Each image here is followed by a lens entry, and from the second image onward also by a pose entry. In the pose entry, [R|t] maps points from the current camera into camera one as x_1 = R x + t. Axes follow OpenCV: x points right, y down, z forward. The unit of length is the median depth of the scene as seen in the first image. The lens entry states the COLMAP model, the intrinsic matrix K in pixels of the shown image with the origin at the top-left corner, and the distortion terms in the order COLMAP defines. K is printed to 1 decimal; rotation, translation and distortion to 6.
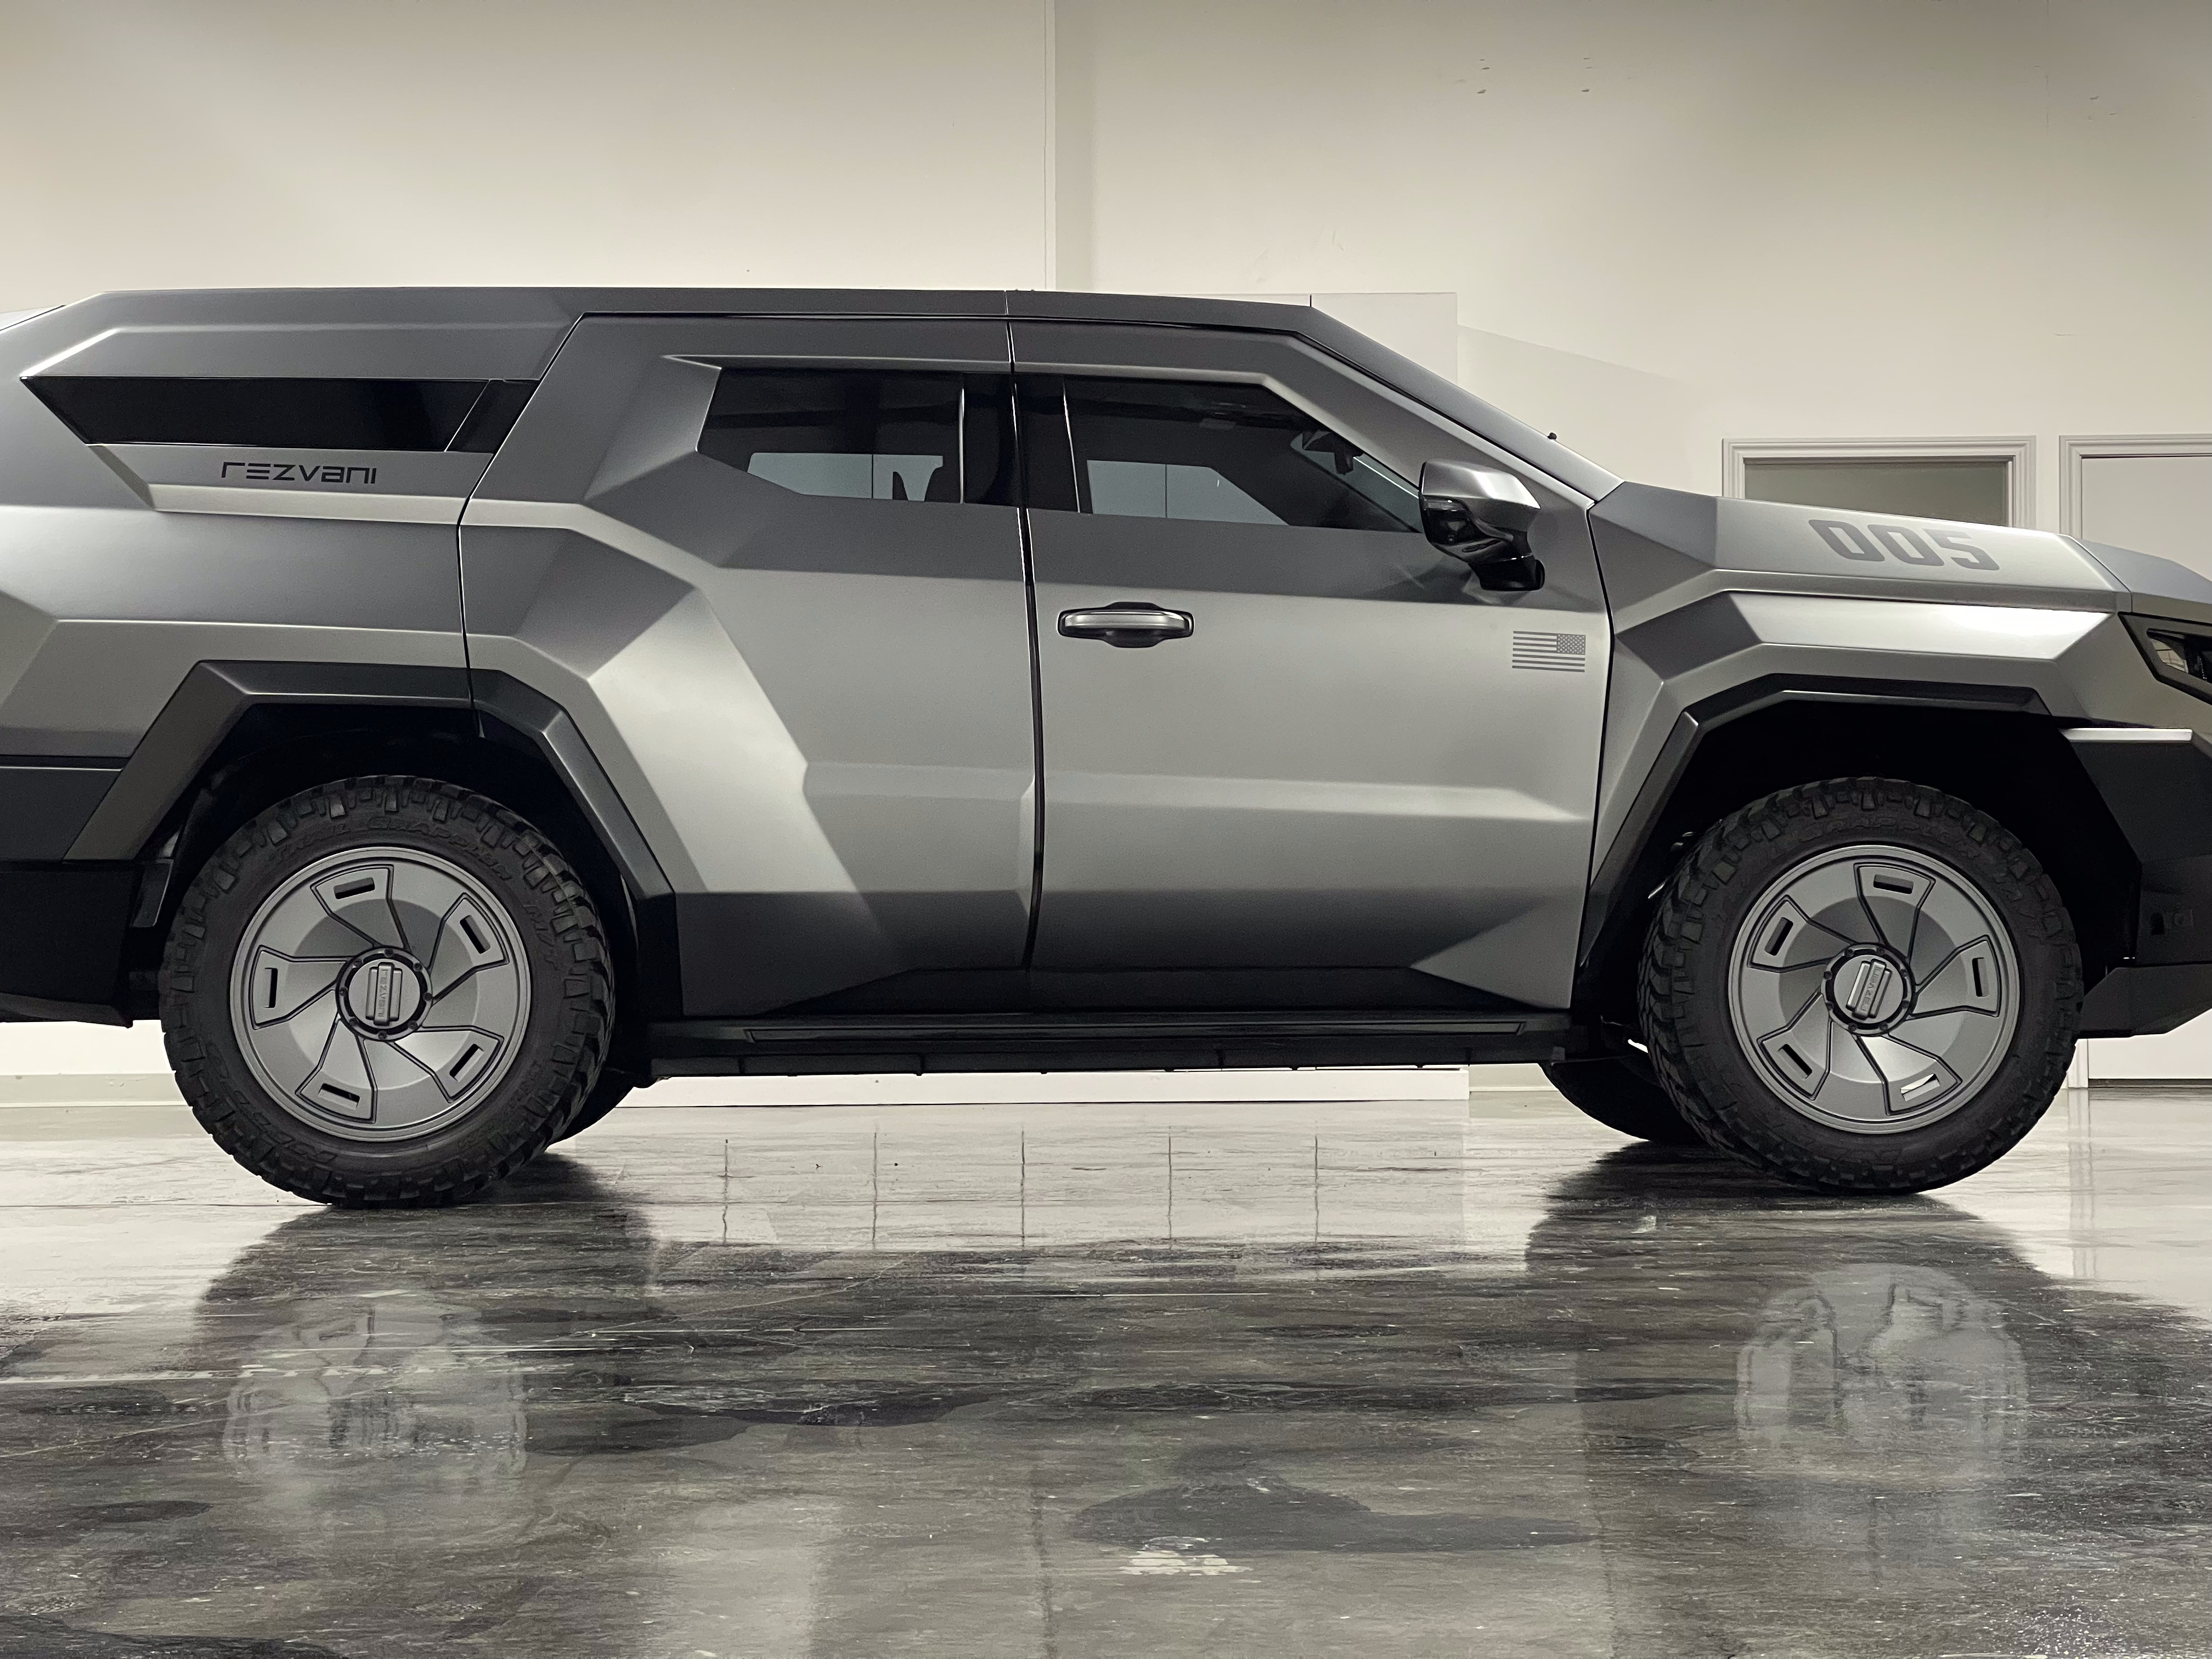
lens RADIAL K [[4145.5, 0, 1104.2], [0, 4145.5, 781.8], [0, 0, 1]] dist [0.147830, 0.171813]
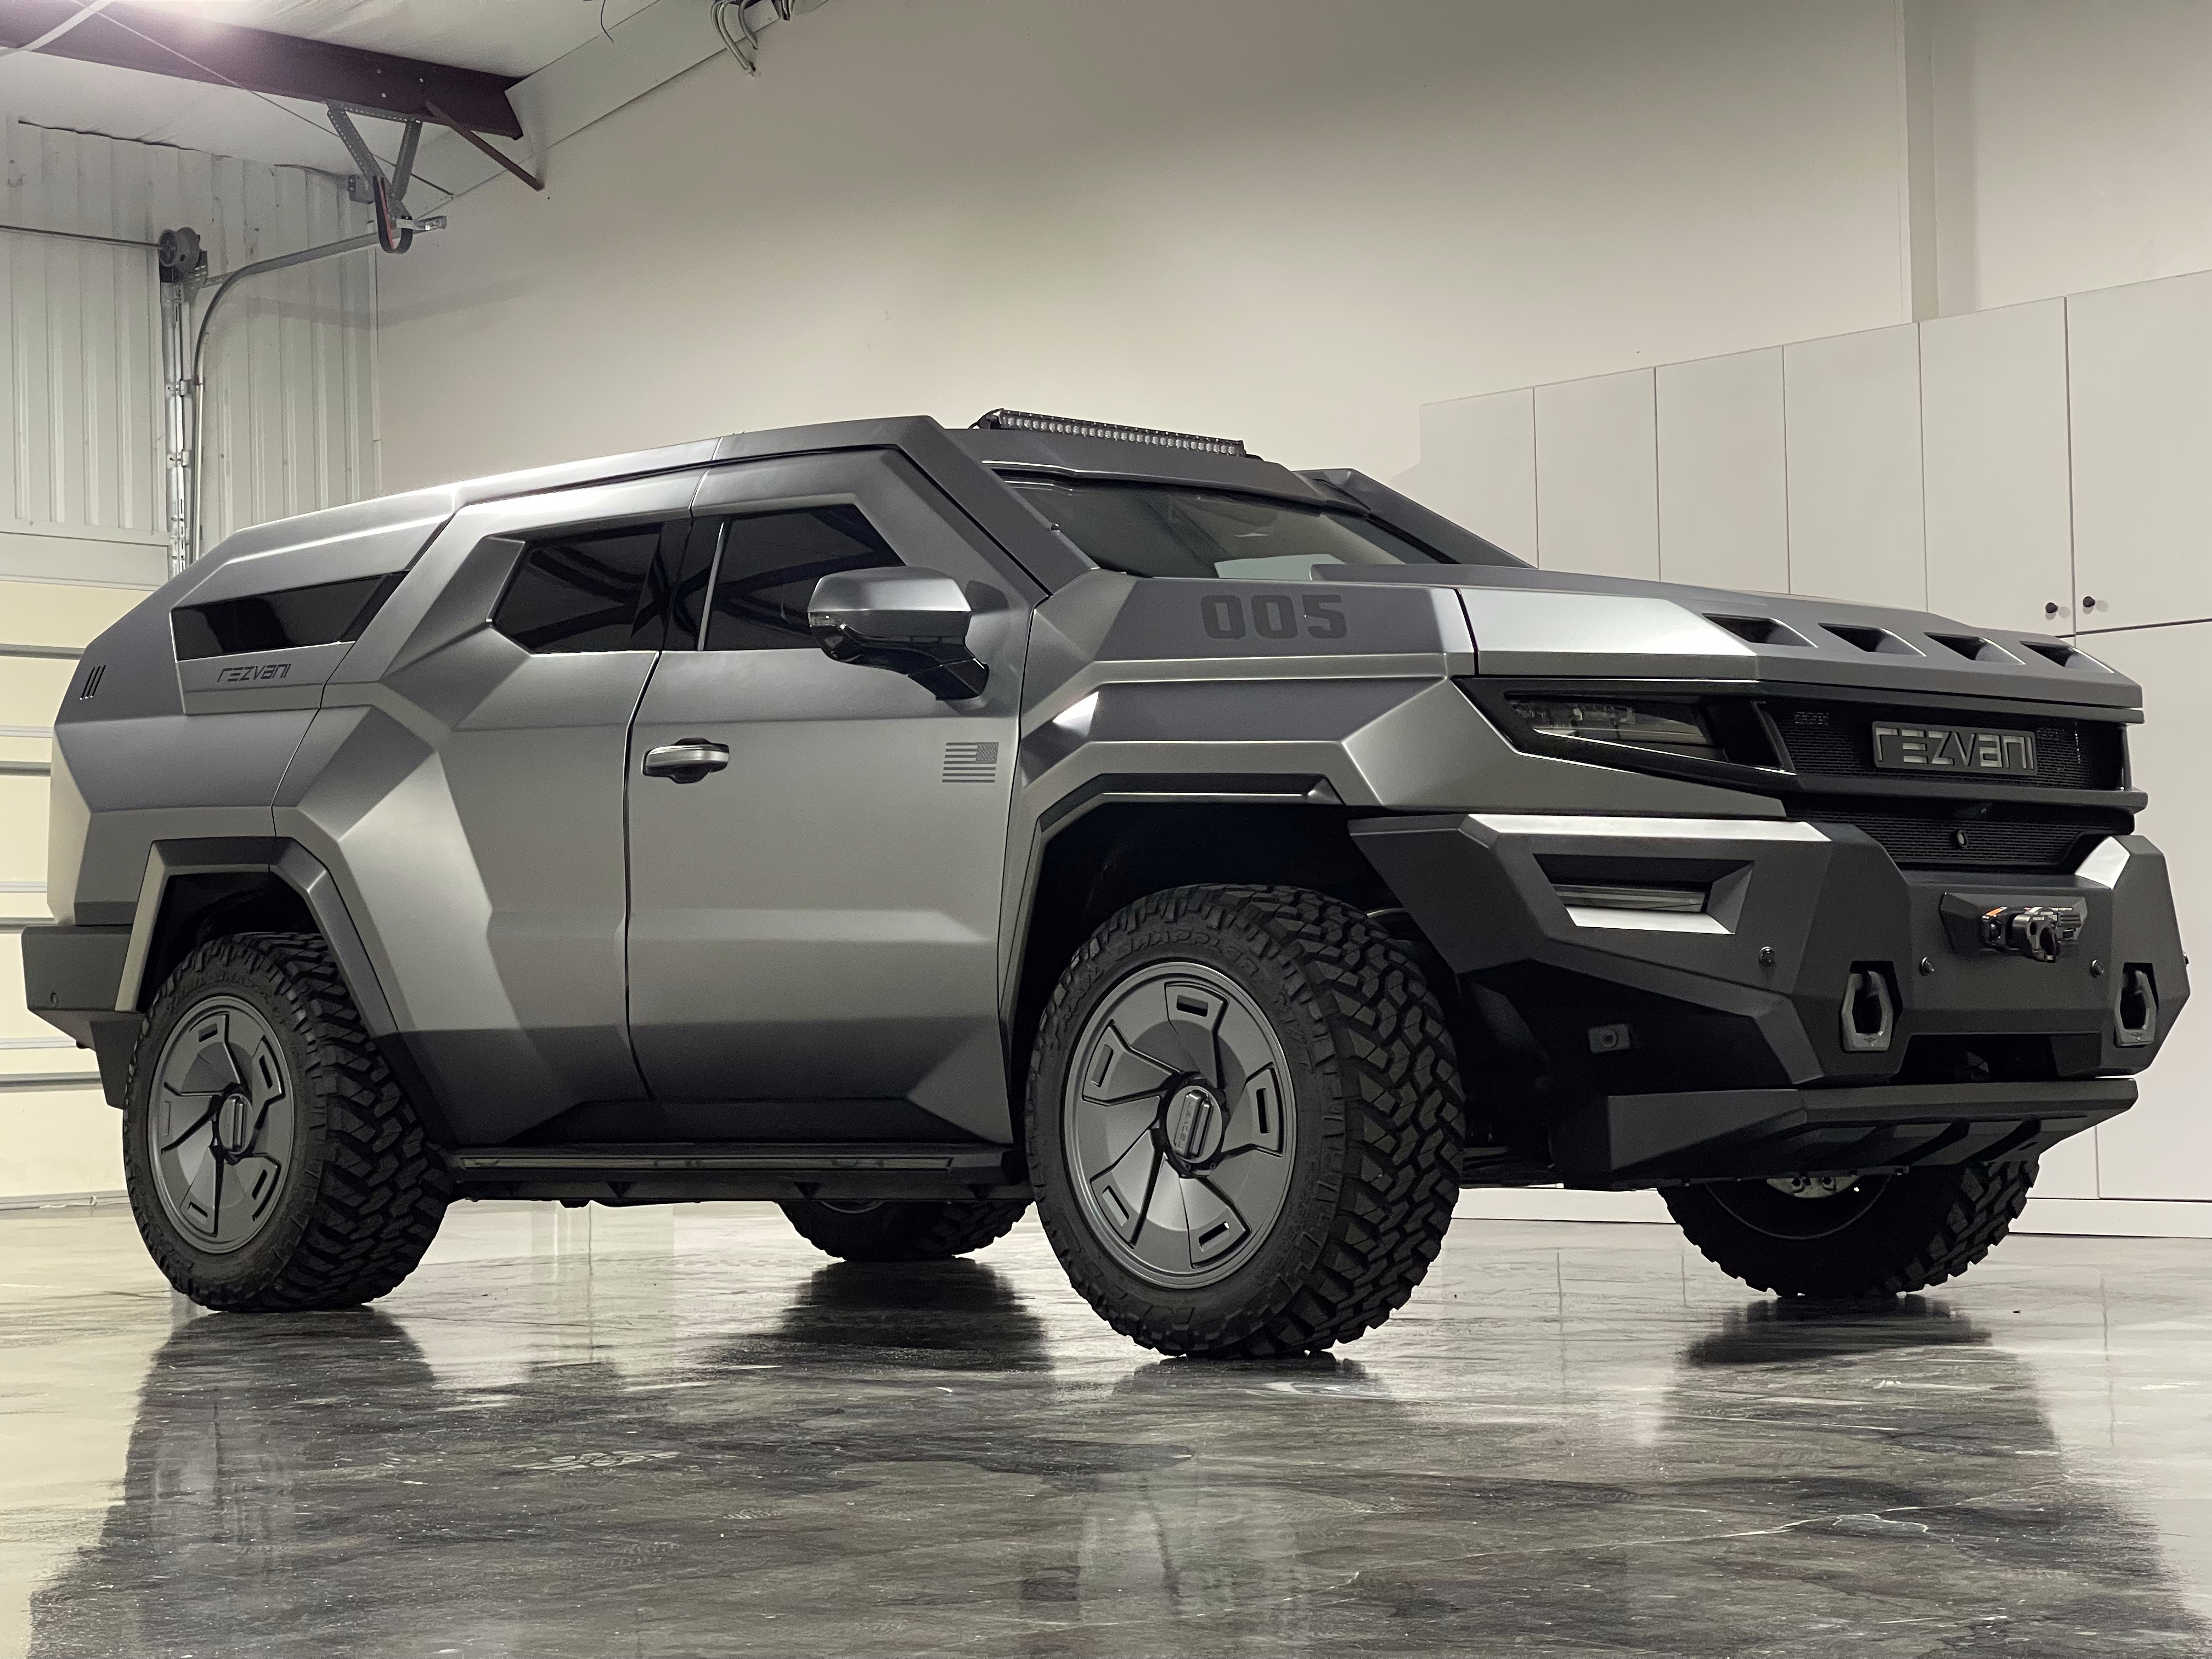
lens RADIAL K [[4106.6, 0, 1106.0], [0, 4106.6, 829.5], [0, 0, 1]] dist [0.190361, 0.121709]
pose [[0.676033, -0.046432, -0.735407, 0.834922], [0.042775, 0.998803, -0.023740, 0.007321], [0.735629, -0.015408, 0.677209, 0.405272]]
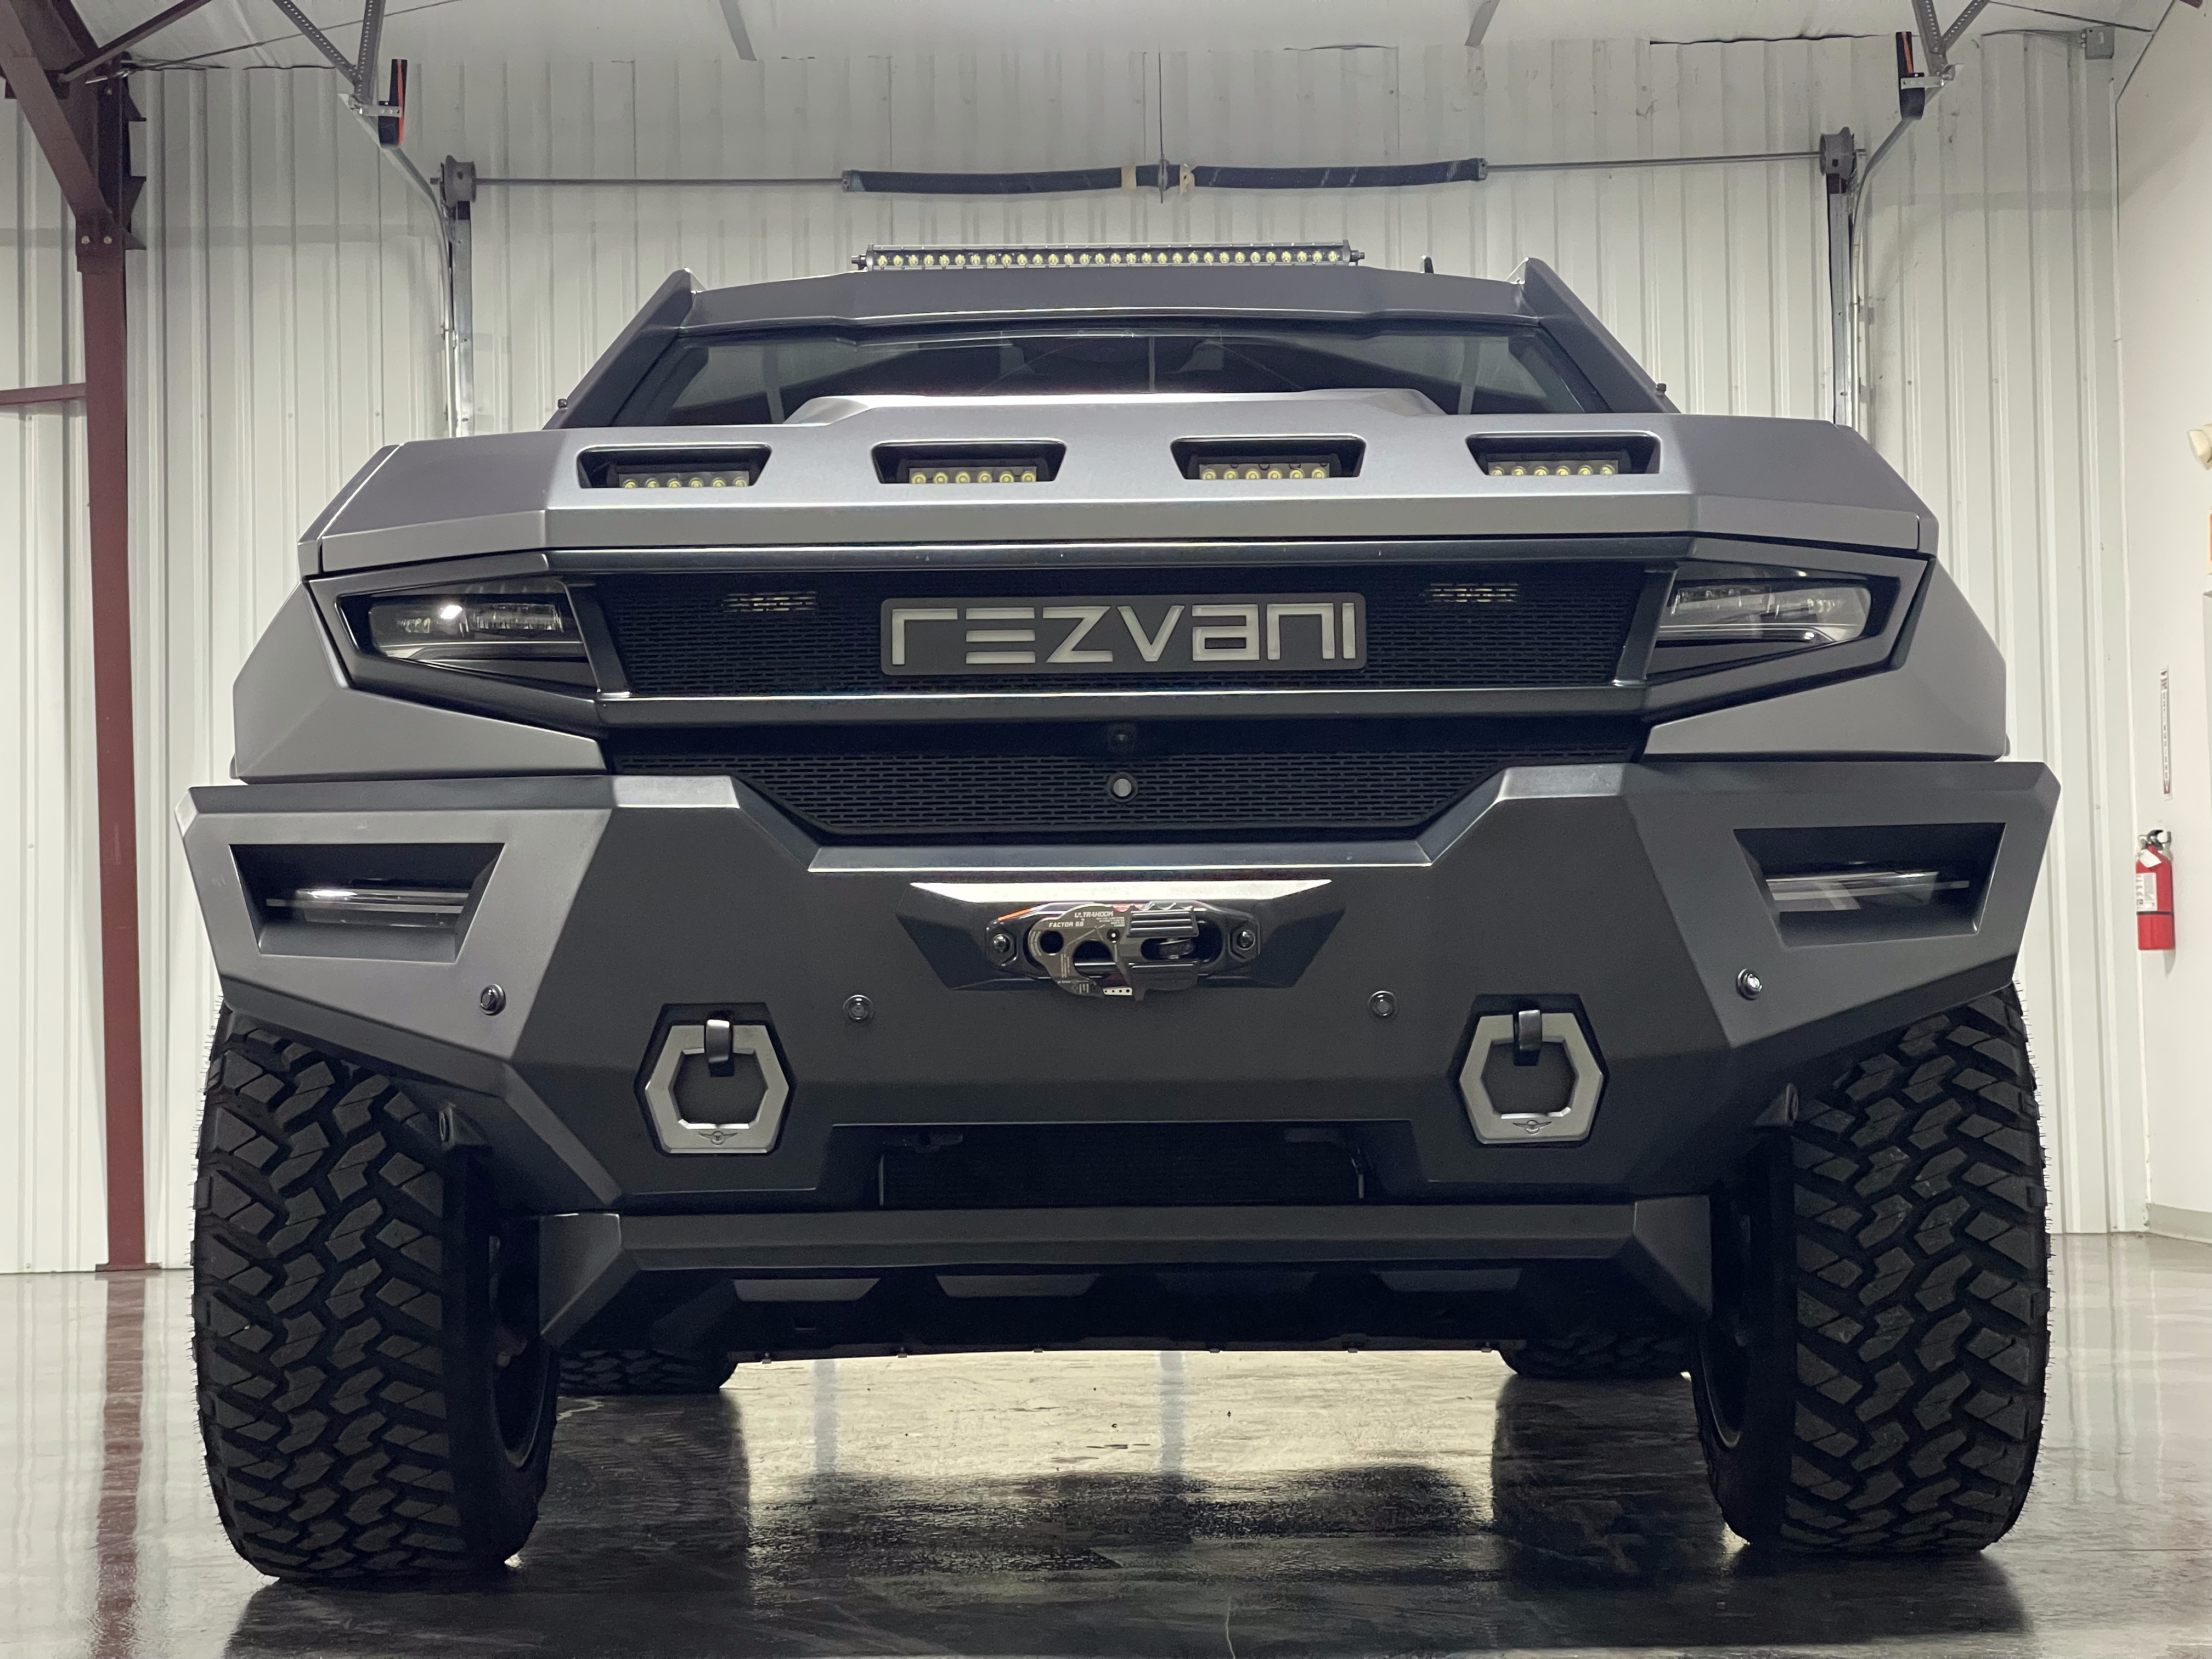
lens RADIAL K [[4106.6, 0, 1106.0], [0, 4106.6, 829.5], [0, 0, 1]] dist [0.190361, 0.121709]
pose [[-0.037715, -0.055470, -0.997748, 0.818505], [0.048842, 0.997162, -0.057283, 0.031133], [0.998094, -0.050893, -0.034899, 1.171690]]
